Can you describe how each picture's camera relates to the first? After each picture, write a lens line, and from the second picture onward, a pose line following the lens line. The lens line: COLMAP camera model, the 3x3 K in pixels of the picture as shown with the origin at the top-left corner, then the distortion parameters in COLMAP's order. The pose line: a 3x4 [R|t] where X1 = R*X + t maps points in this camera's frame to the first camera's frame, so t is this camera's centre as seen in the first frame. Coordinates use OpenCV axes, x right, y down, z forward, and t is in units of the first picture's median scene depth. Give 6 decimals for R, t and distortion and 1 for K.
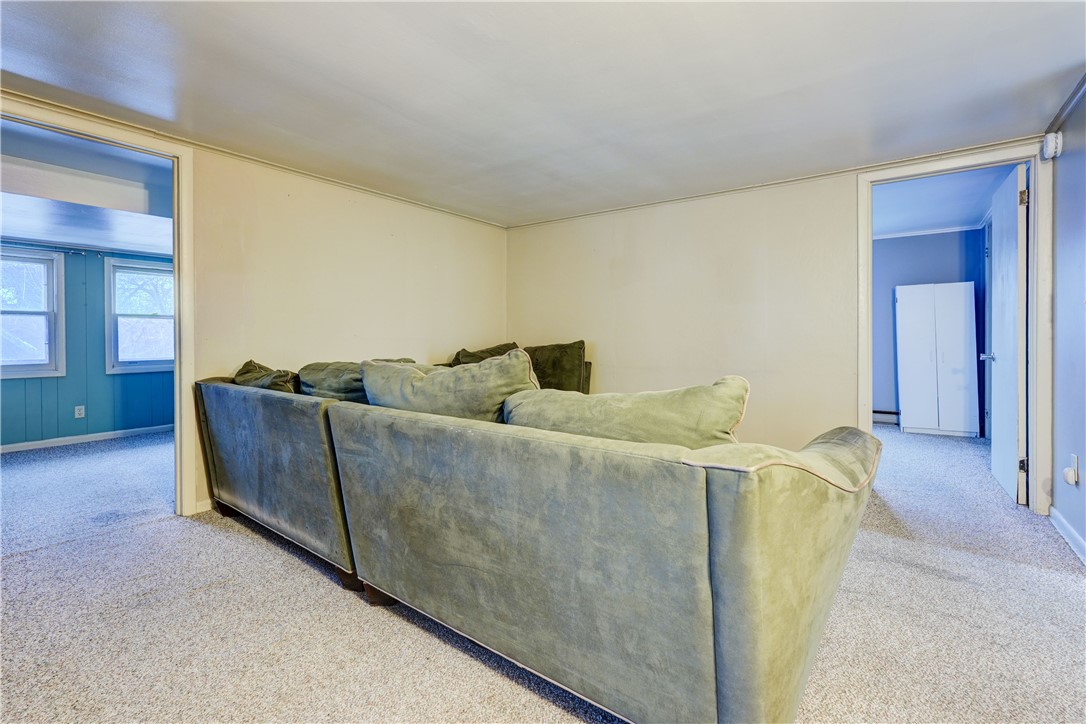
lens RADIAL K [[485.0, 0, 543.7], [0, 485.0, 339.3], [0, 0, 1]] dist [-0.000704, 0.000074]
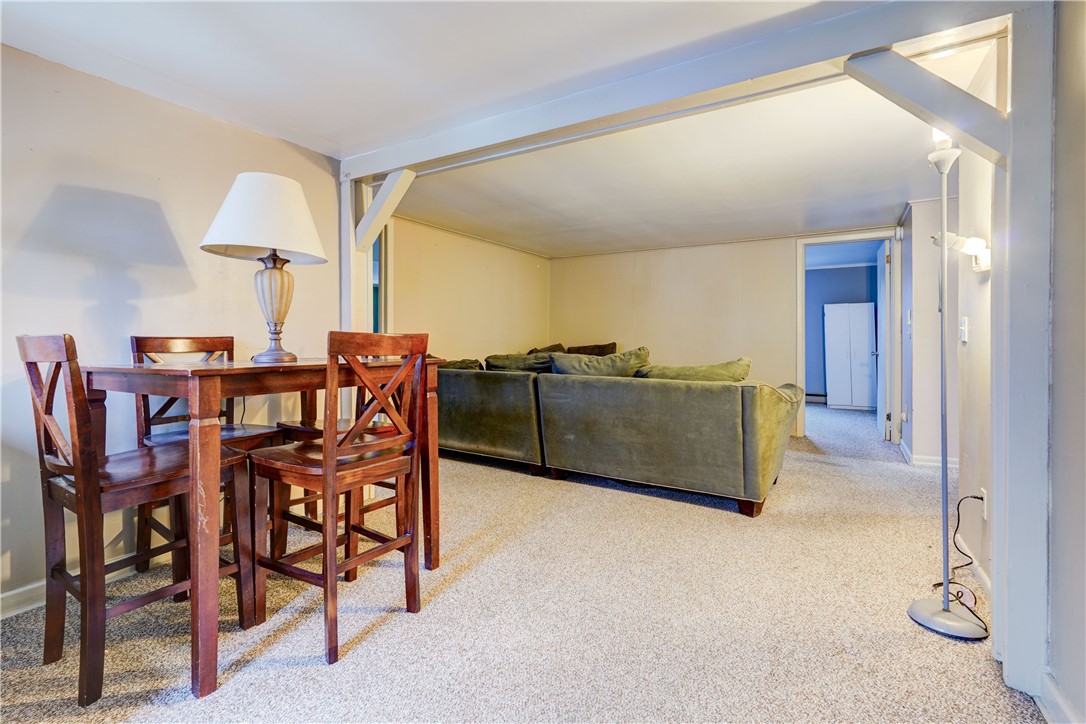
lens RADIAL K [[492.8, 0, 542.7], [0, 492.8, 339.2], [0, 0, 1]] dist [-0.019962, 0.008600]
pose [[0.996248, 0.003447, 0.086470, -0.710983], [-0.003056, 0.999984, -0.004658, 0.000208], [-0.086485, 0.004376, 0.996244, -1.172345]]
